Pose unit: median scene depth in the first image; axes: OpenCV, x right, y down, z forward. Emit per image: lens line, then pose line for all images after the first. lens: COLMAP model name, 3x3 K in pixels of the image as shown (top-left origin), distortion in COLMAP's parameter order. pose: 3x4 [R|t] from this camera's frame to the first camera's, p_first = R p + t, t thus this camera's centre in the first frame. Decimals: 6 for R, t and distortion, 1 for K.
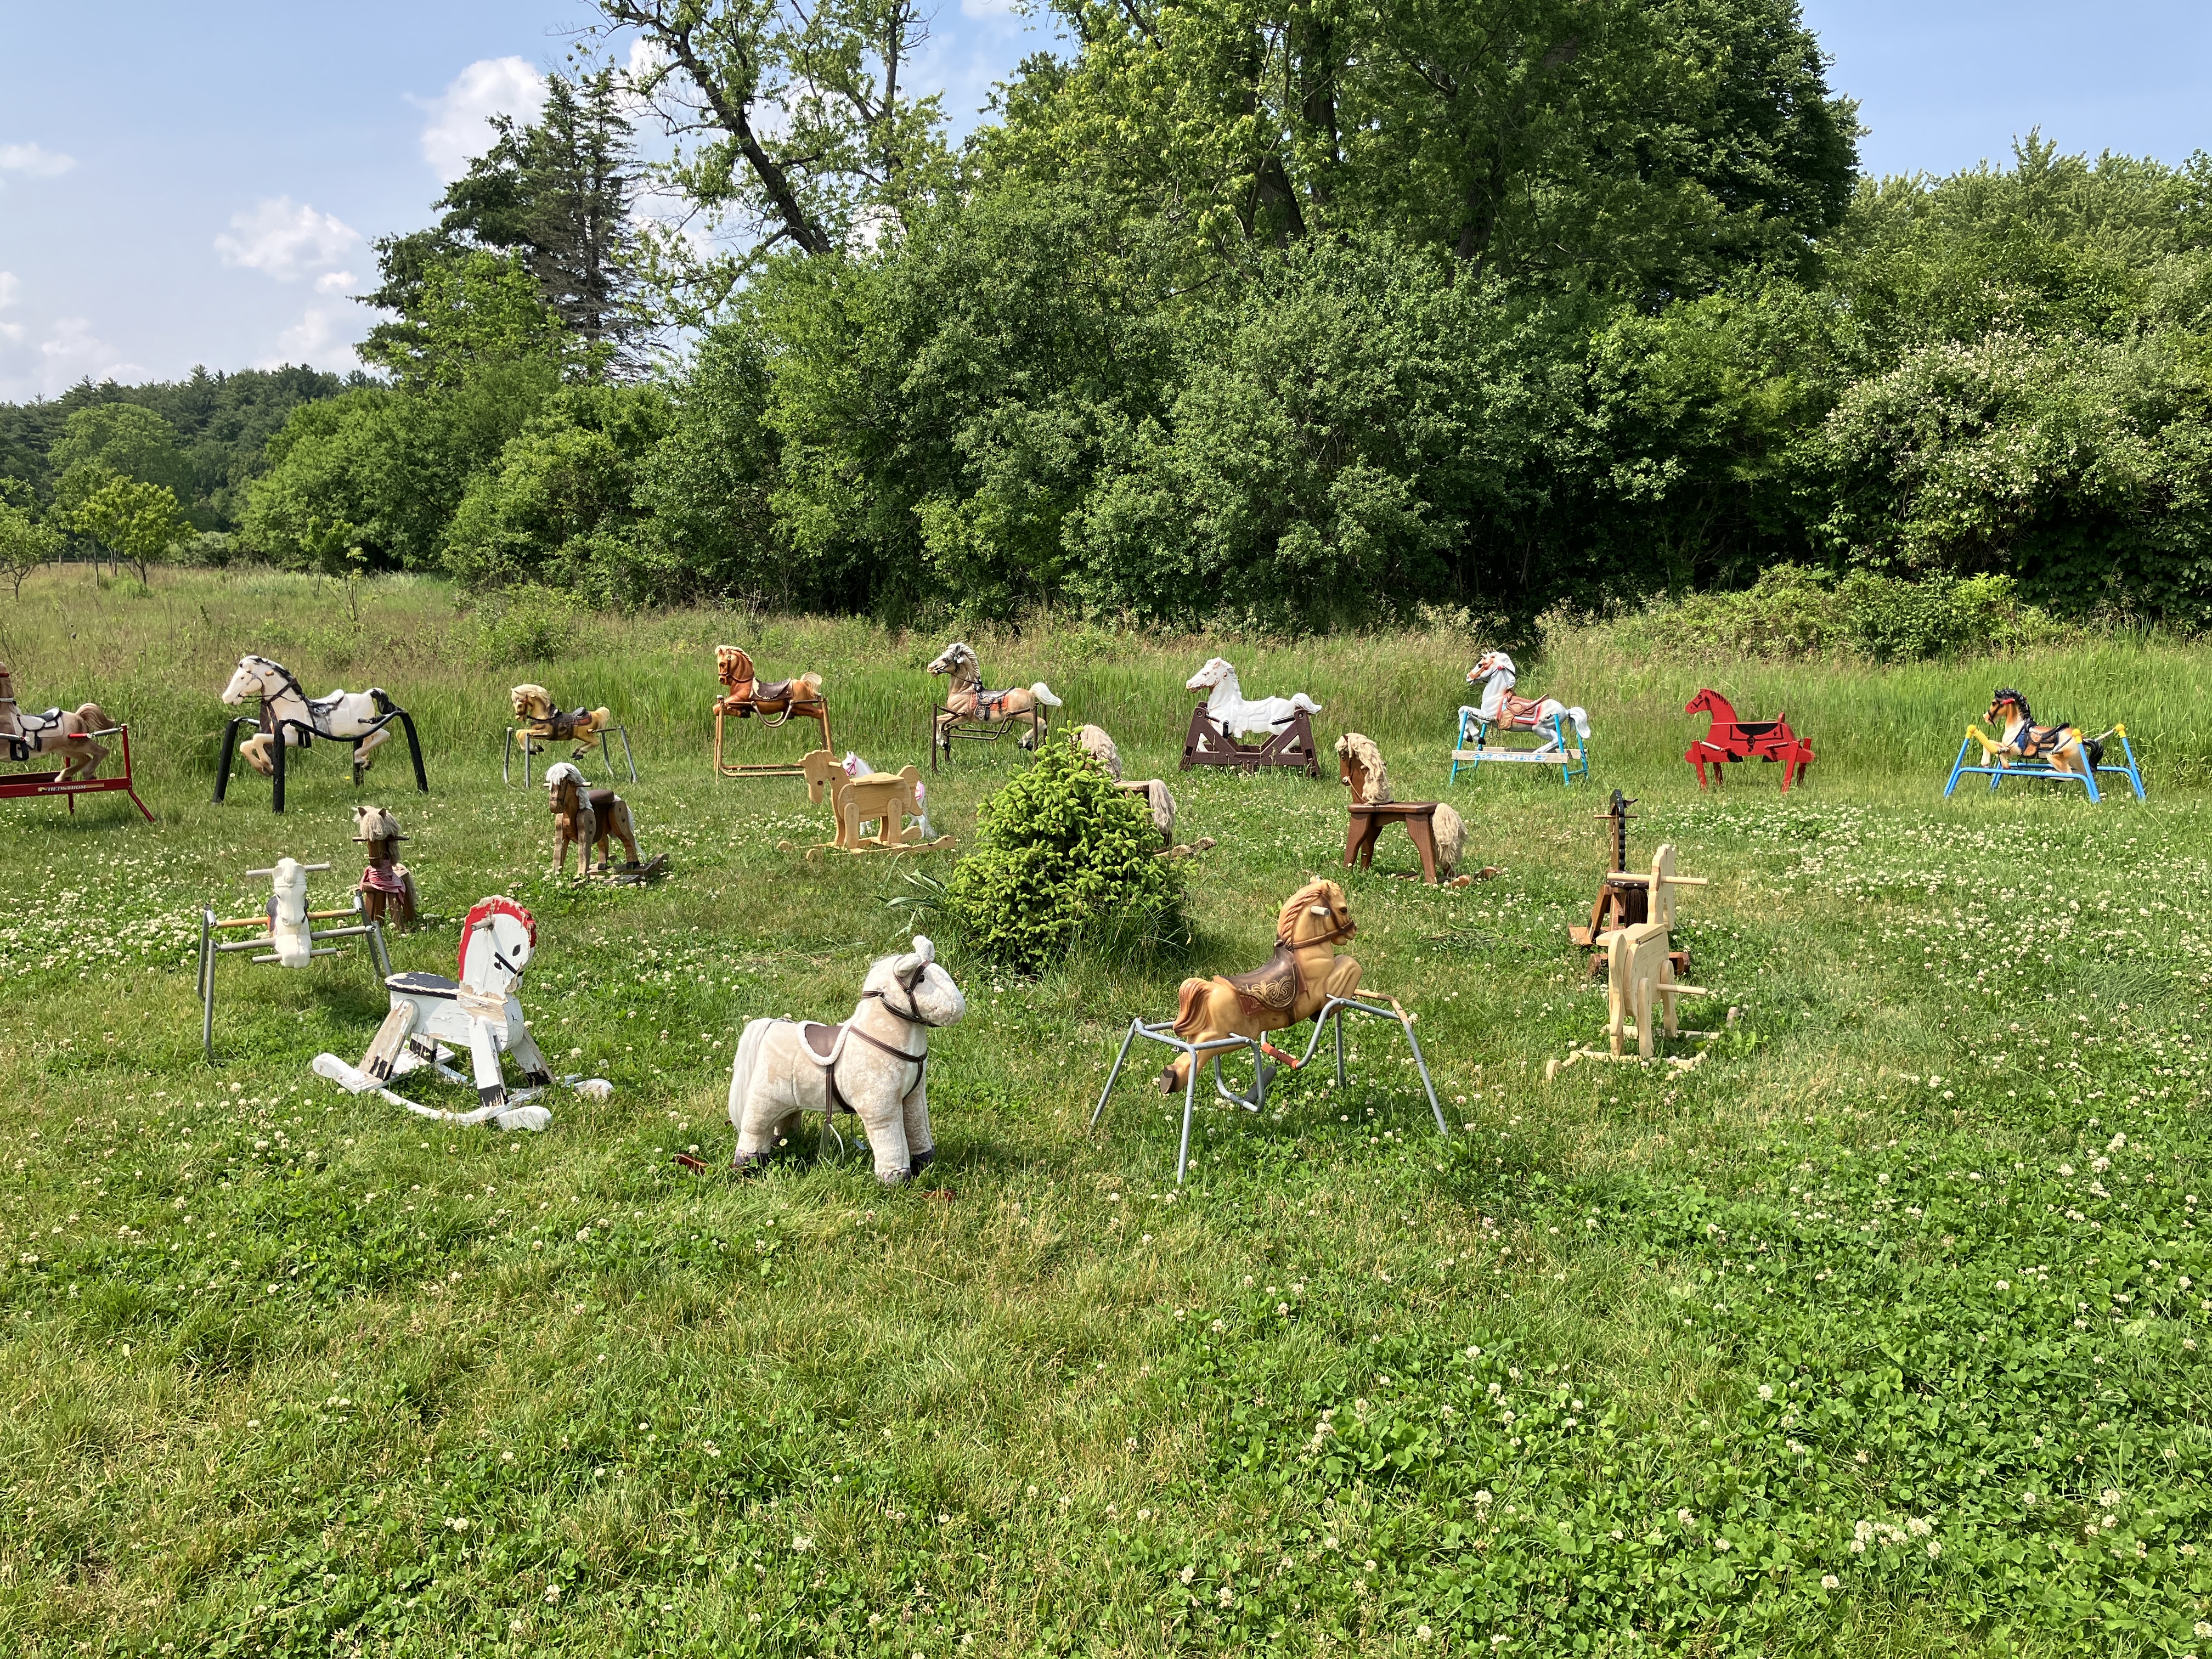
lens RADIAL K [[1810.6, 0, 1106.0], [0, 1810.6, 829.5], [0, 0, 1]] dist [0.084718, -0.165822]
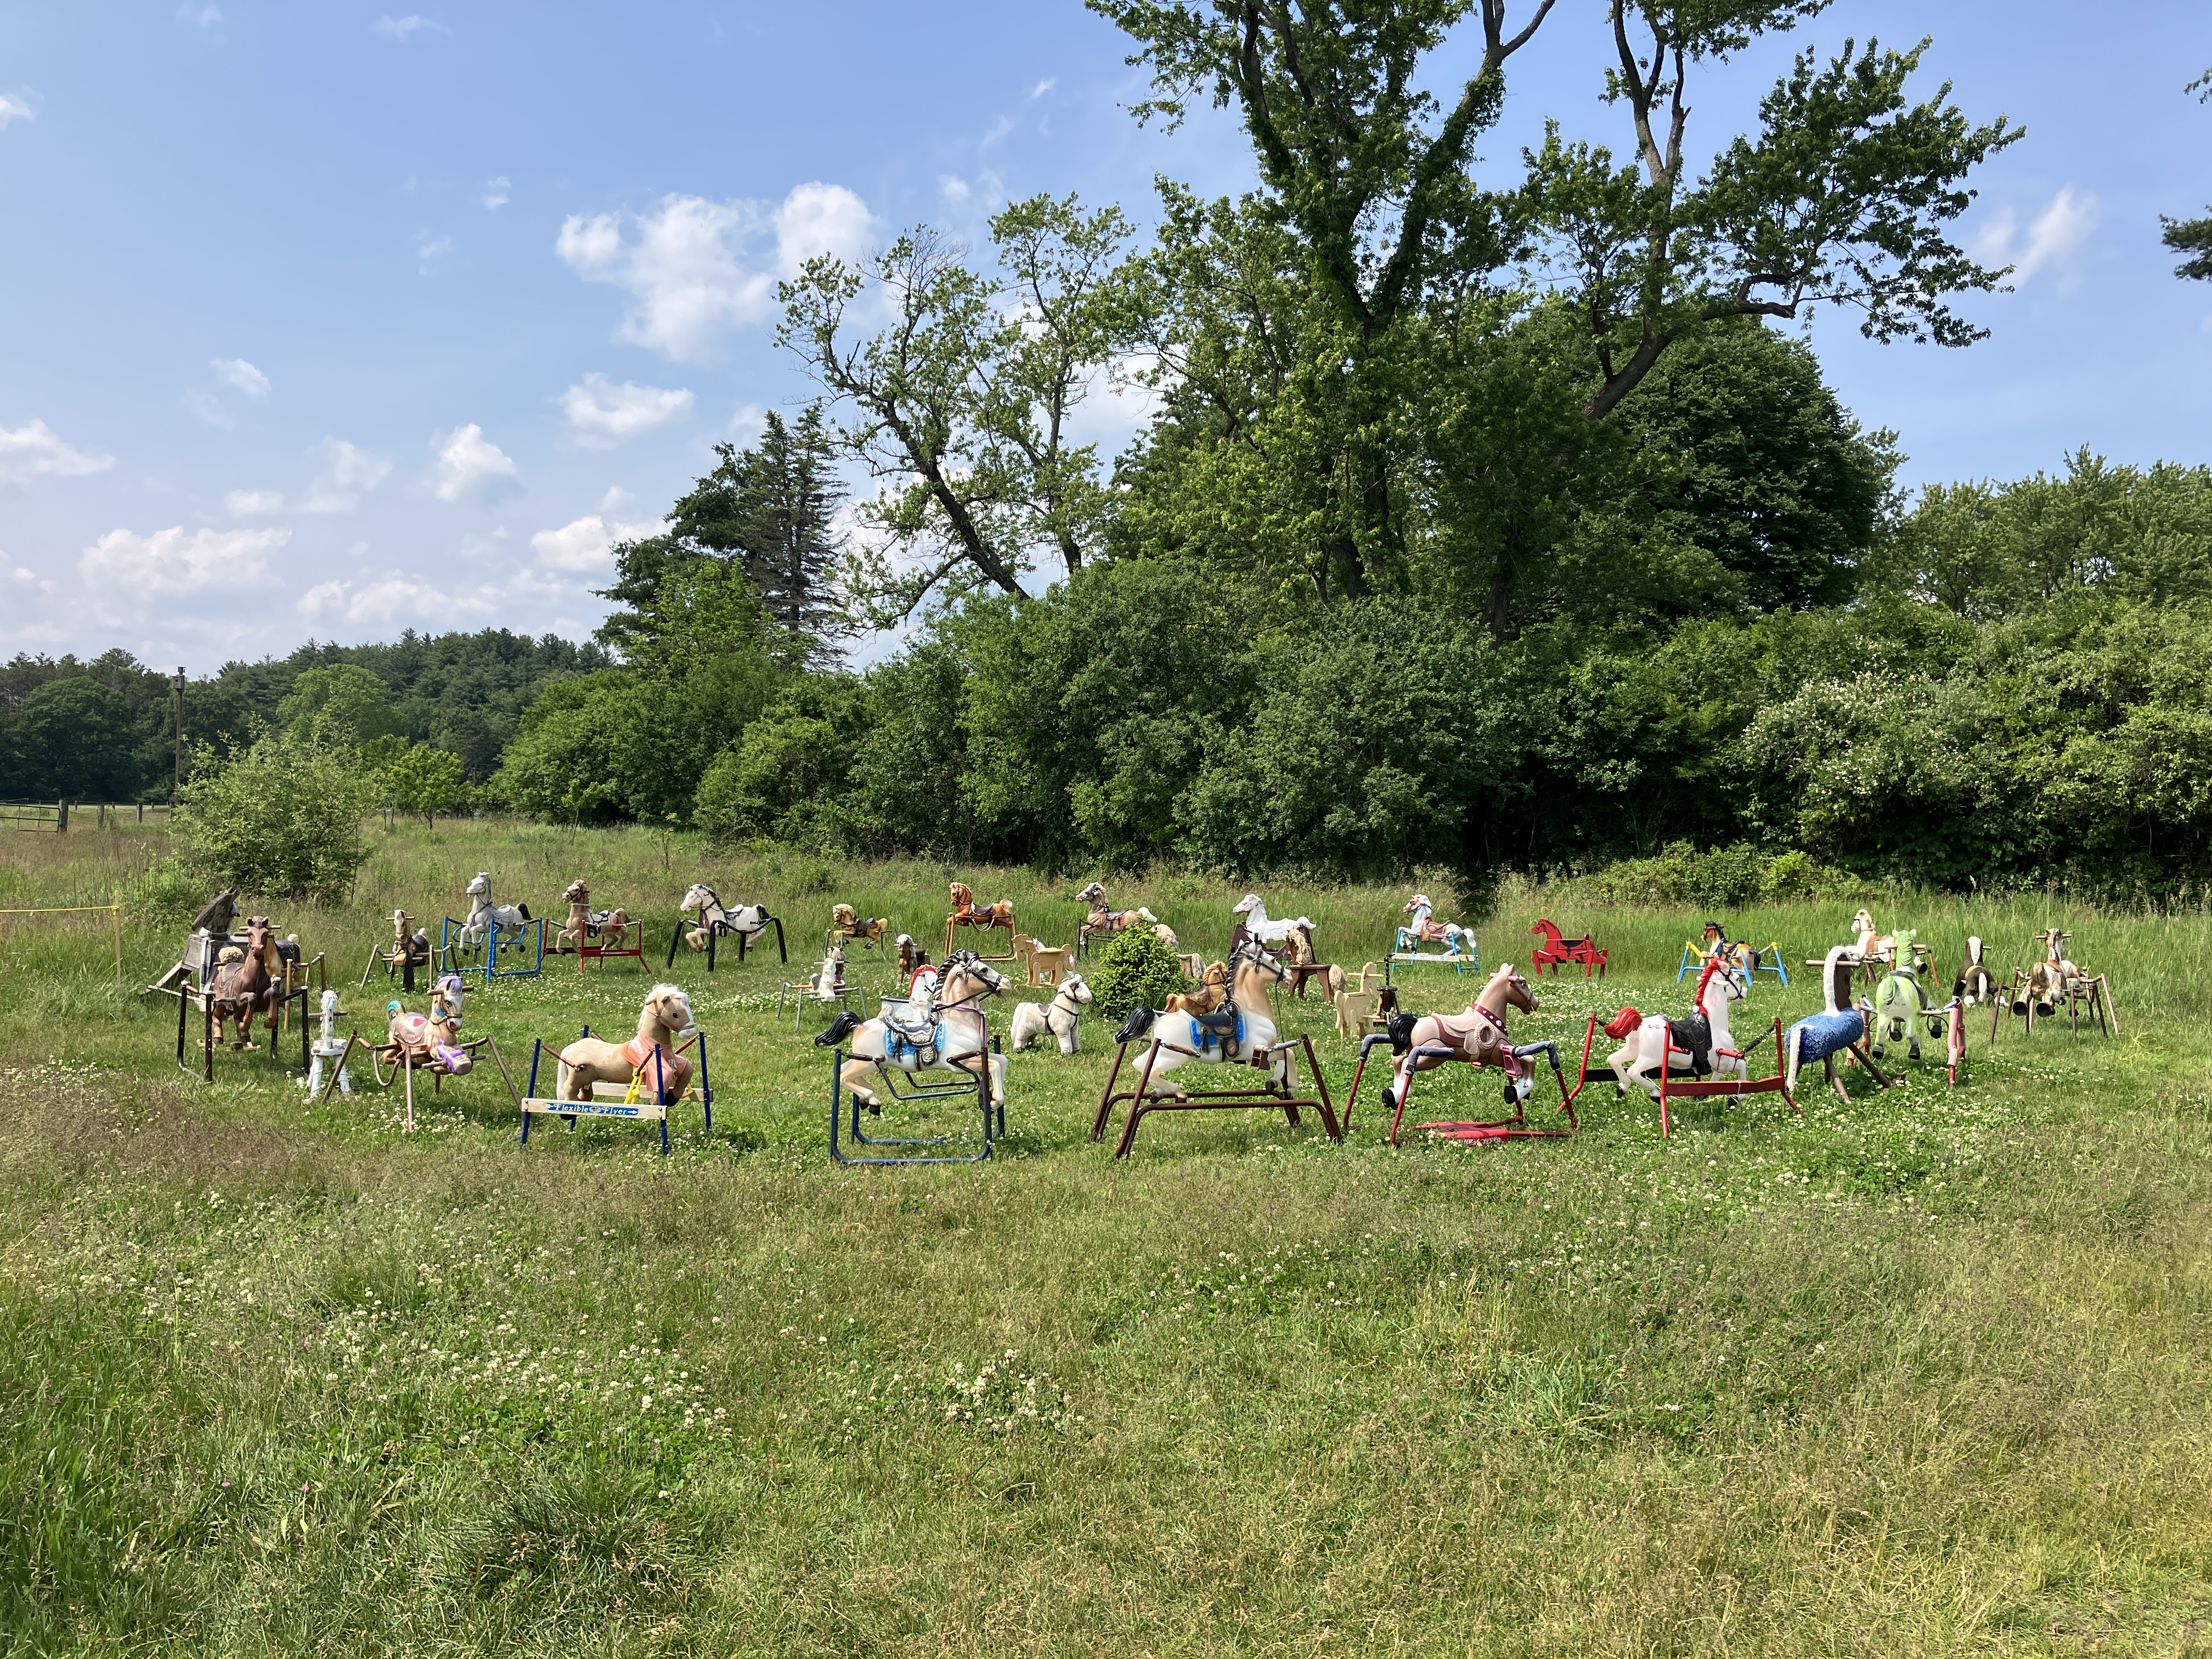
lens RADIAL K [[1810.6, 0, 1106.0], [0, 1810.6, 829.5], [0, 0, 1]] dist [0.084718, -0.165822]
pose [[0.996925, 0.014167, -0.077076, 0.028725], [-0.024670, 0.990254, -0.137073, 0.039080], [0.074383, 0.138553, 0.987558, -0.332965]]
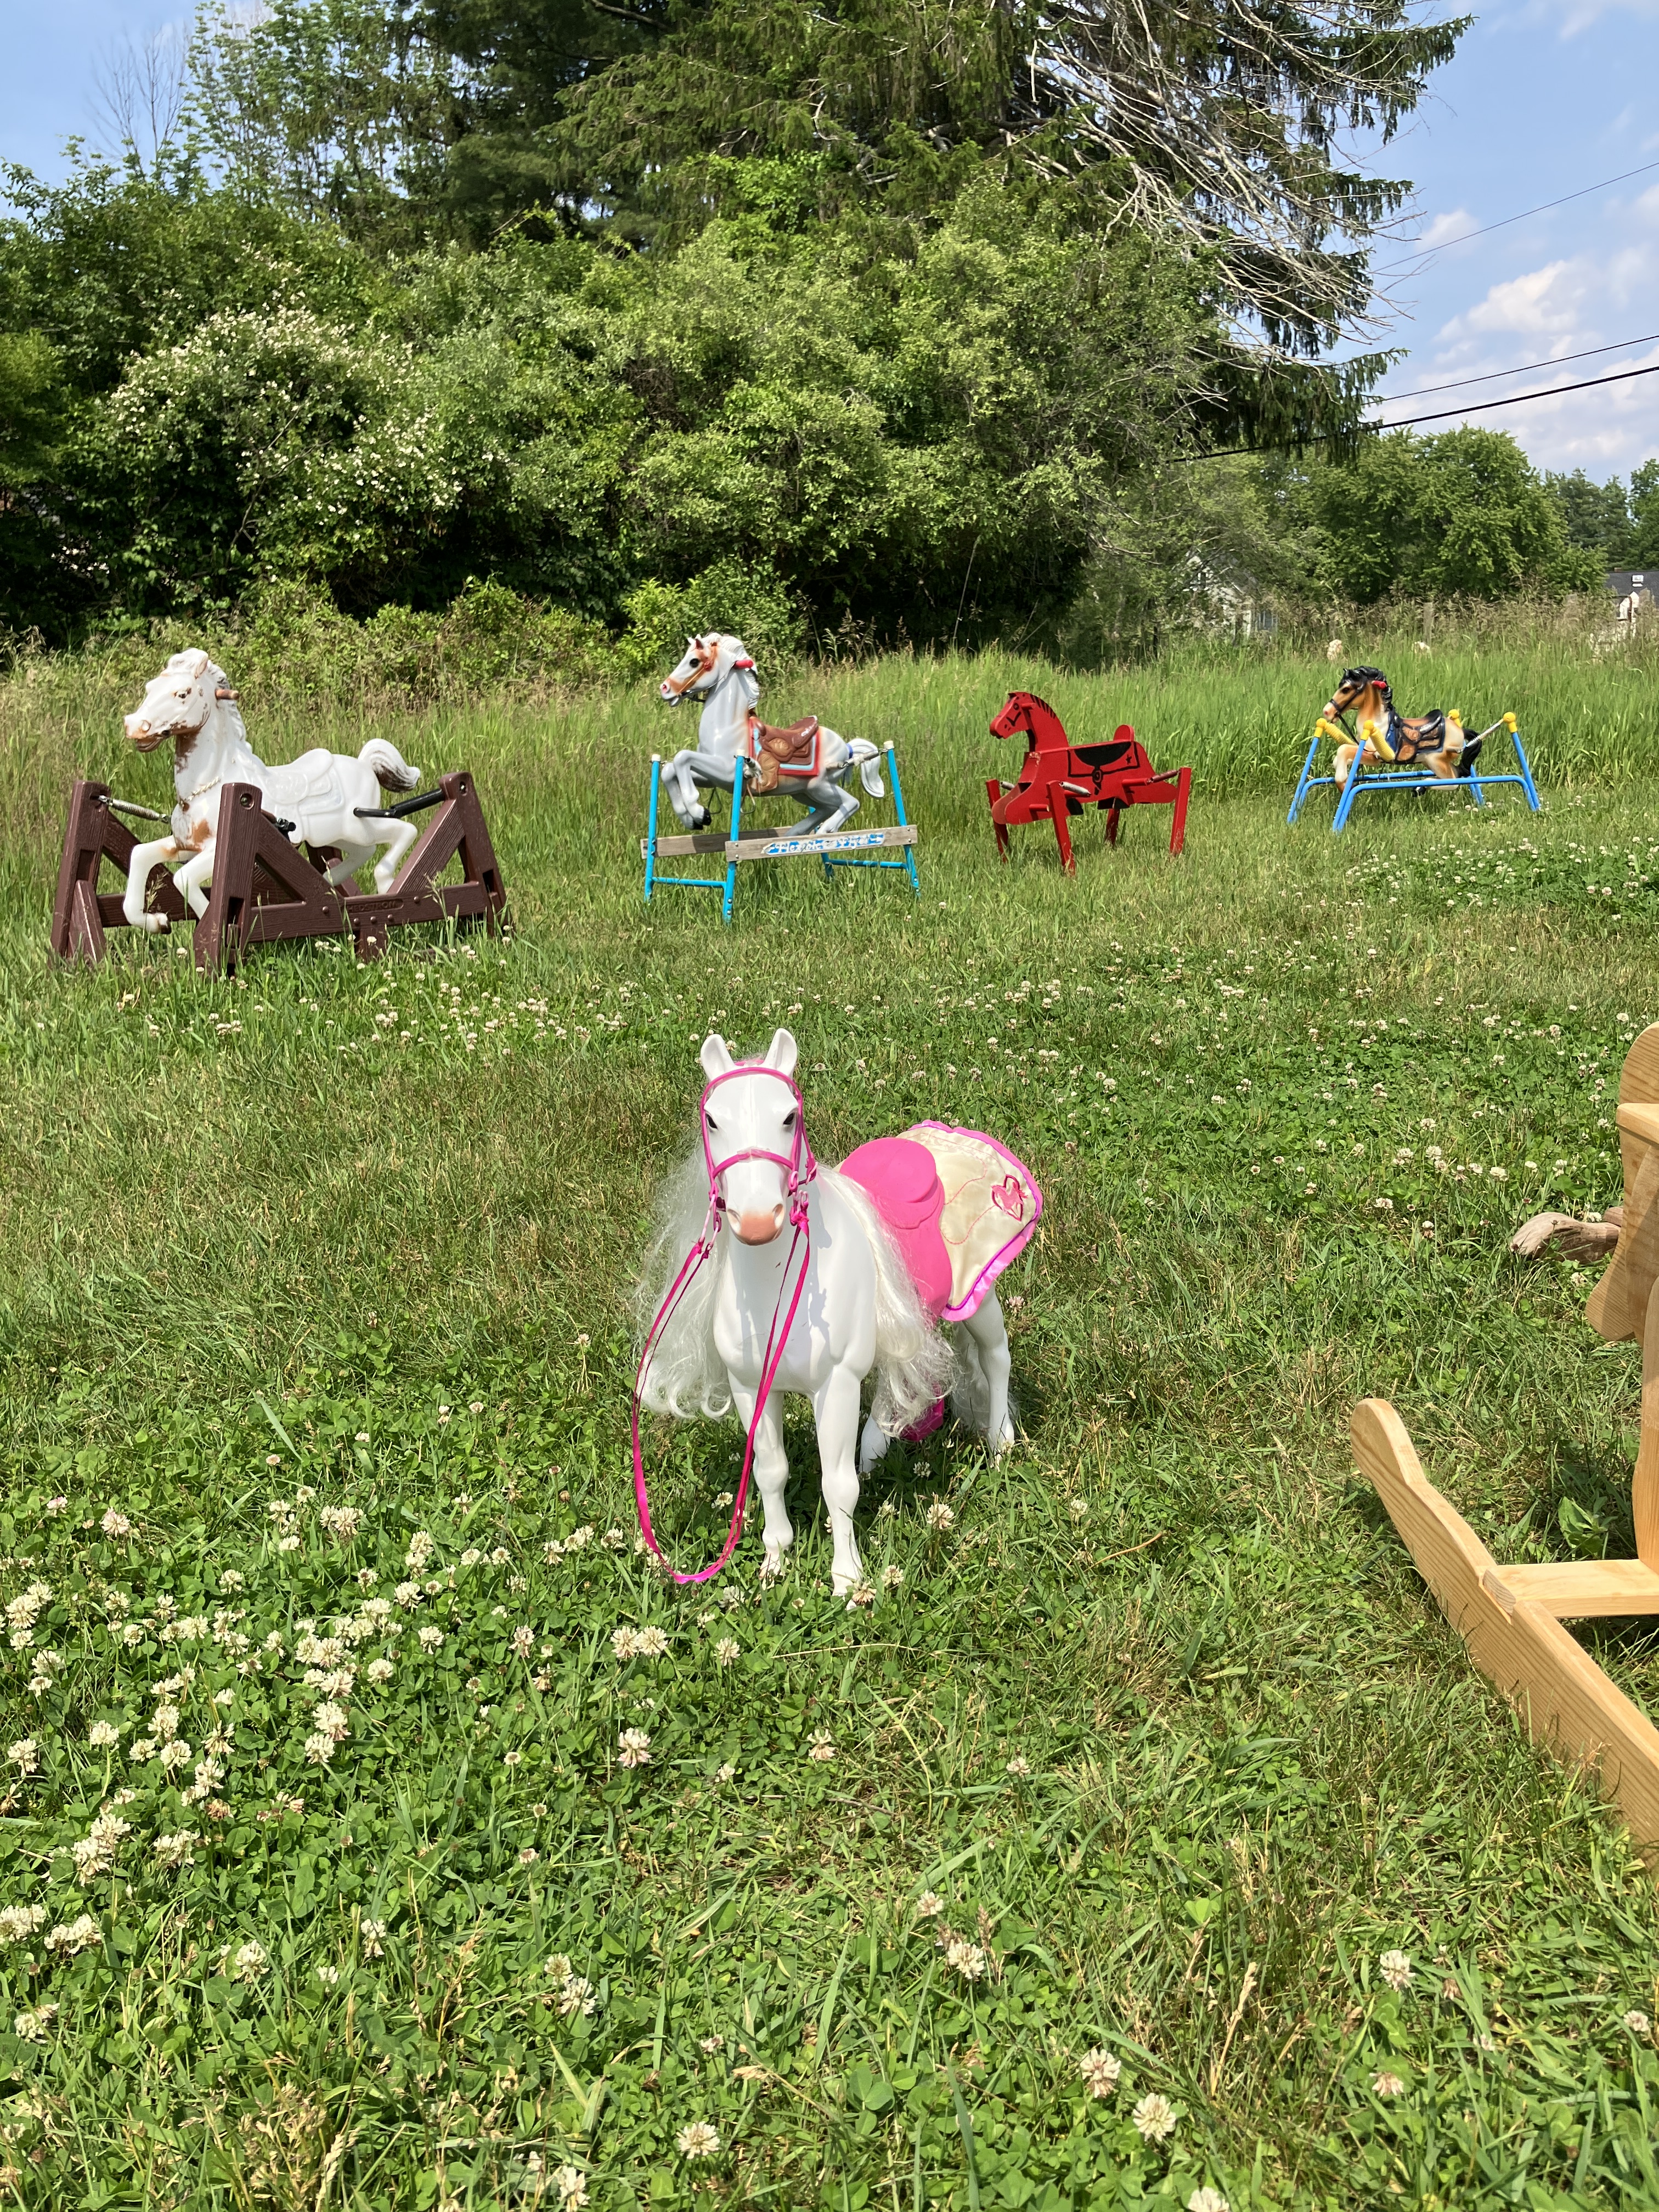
lens RADIAL K [[1810.6, 0, 829.5], [0, 1810.6, 1106.0], [0, 0, 1]] dist [0.084718, -0.165822]
pose [[0.524442, -0.207973, 0.825656, -0.100503], [0.144538, 0.977382, 0.154383, -0.022915], [-0.839088, 0.038374, 0.542640, 0.365199]]
